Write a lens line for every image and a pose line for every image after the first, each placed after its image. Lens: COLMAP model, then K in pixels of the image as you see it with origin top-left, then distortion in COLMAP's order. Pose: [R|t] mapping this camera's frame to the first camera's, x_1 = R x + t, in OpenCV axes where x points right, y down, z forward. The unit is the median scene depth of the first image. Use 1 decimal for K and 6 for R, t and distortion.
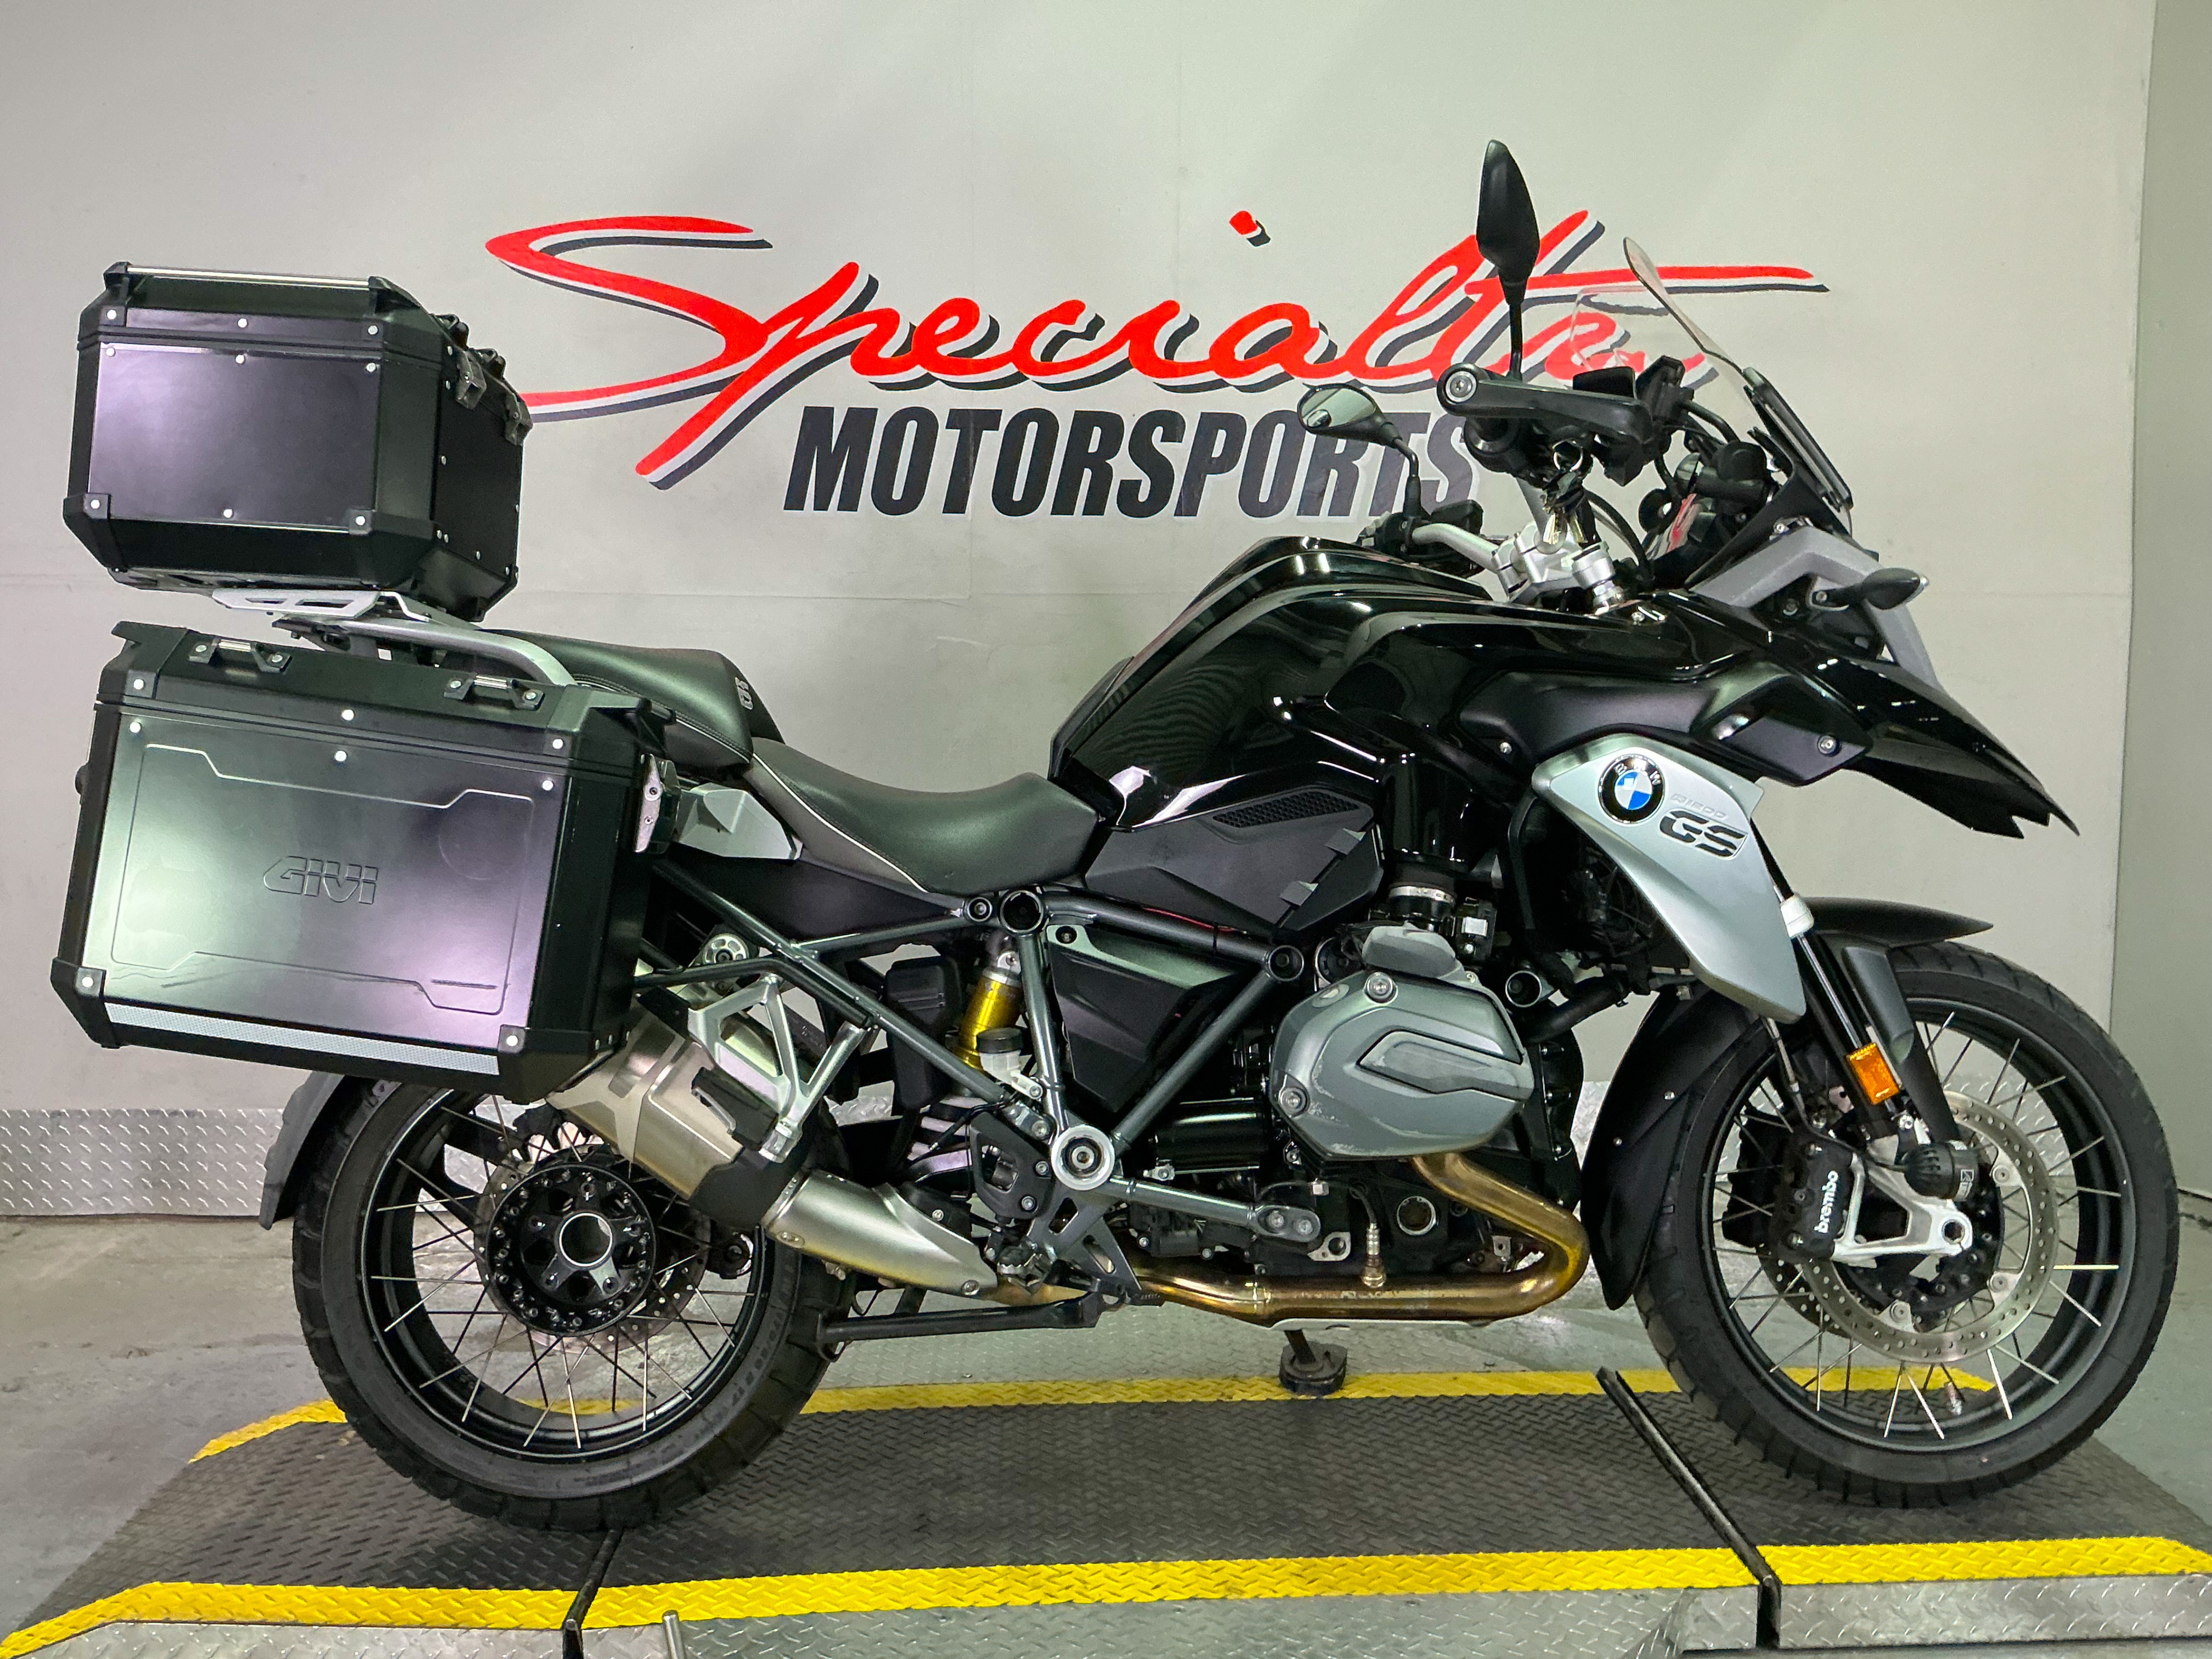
lens RADIAL K [[1921.9, 0, 1103.4], [0, 1921.9, 823.9], [0, 0, 1]] dist [0.042617, -0.123656]
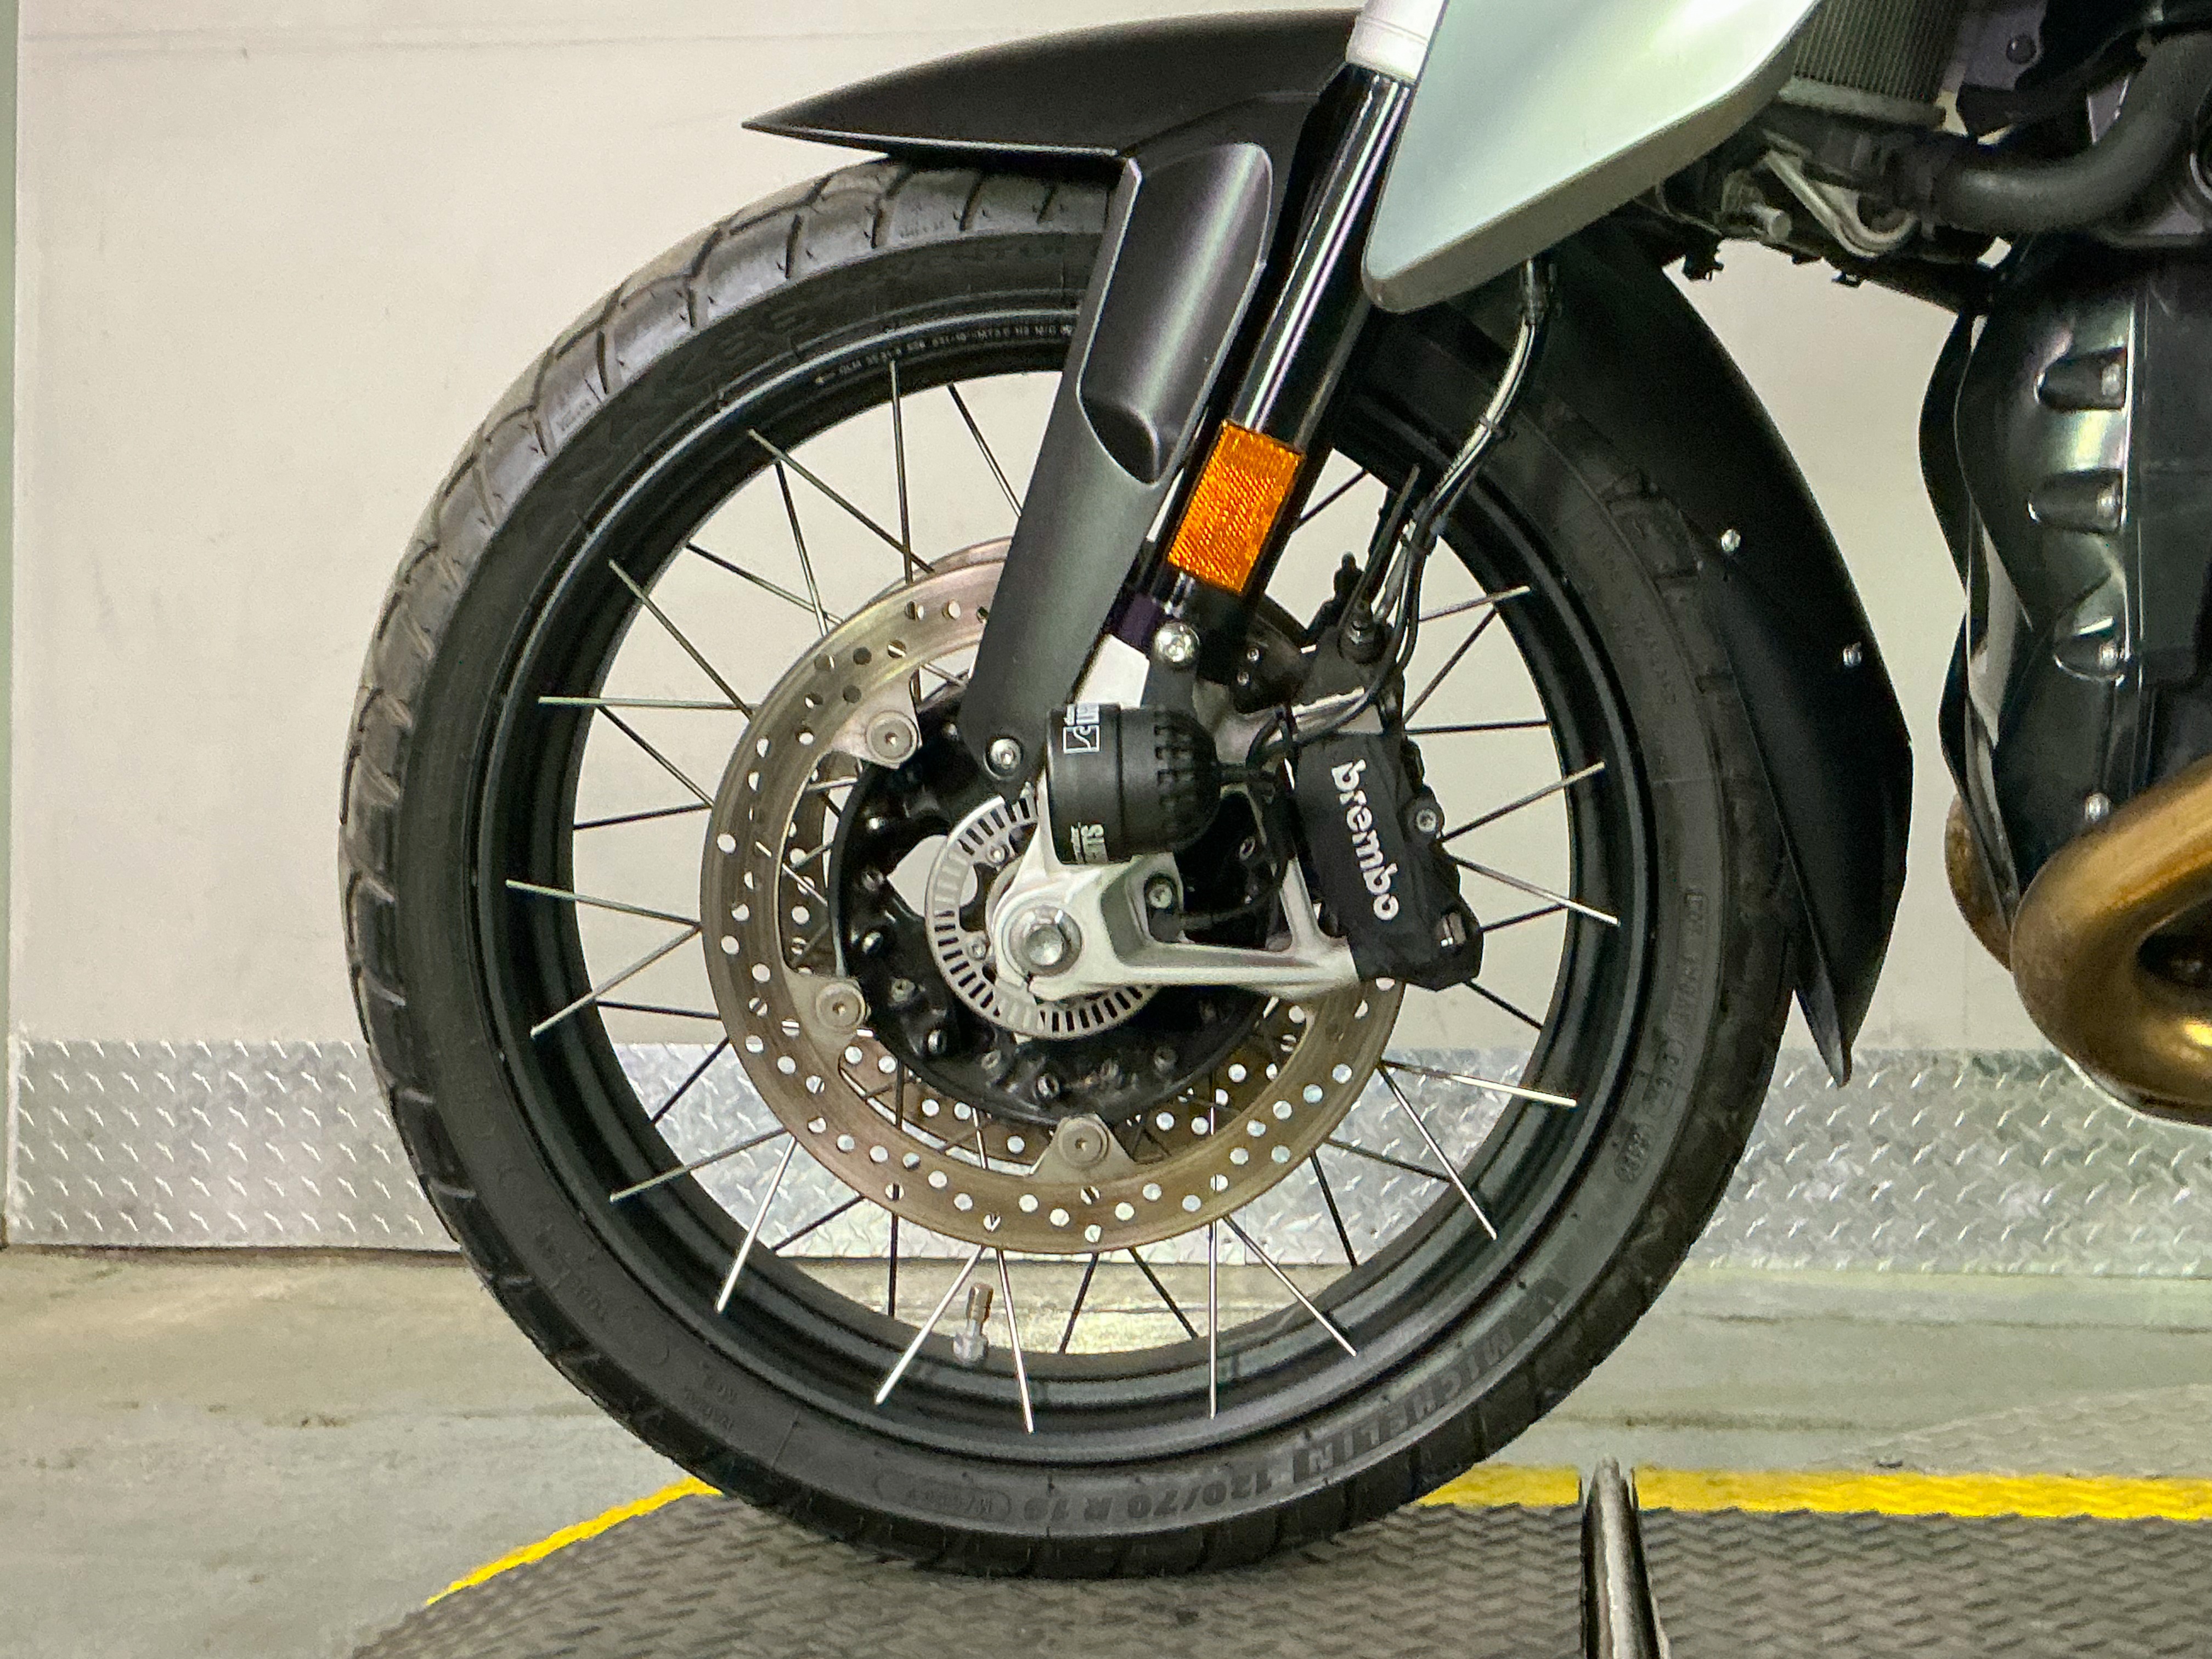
lens RADIAL K [[2823.3, 0, 1059.4], [0, 2823.3, 822.3], [0, 0, 1]] dist [0.111096, 0.000000]
pose [[0.978961, -0.003373, -0.204022, -0.253992], [-0.013773, 0.996491, -0.082561, 0.253089], [0.203584, 0.083634, 0.975479, 0.472118]]
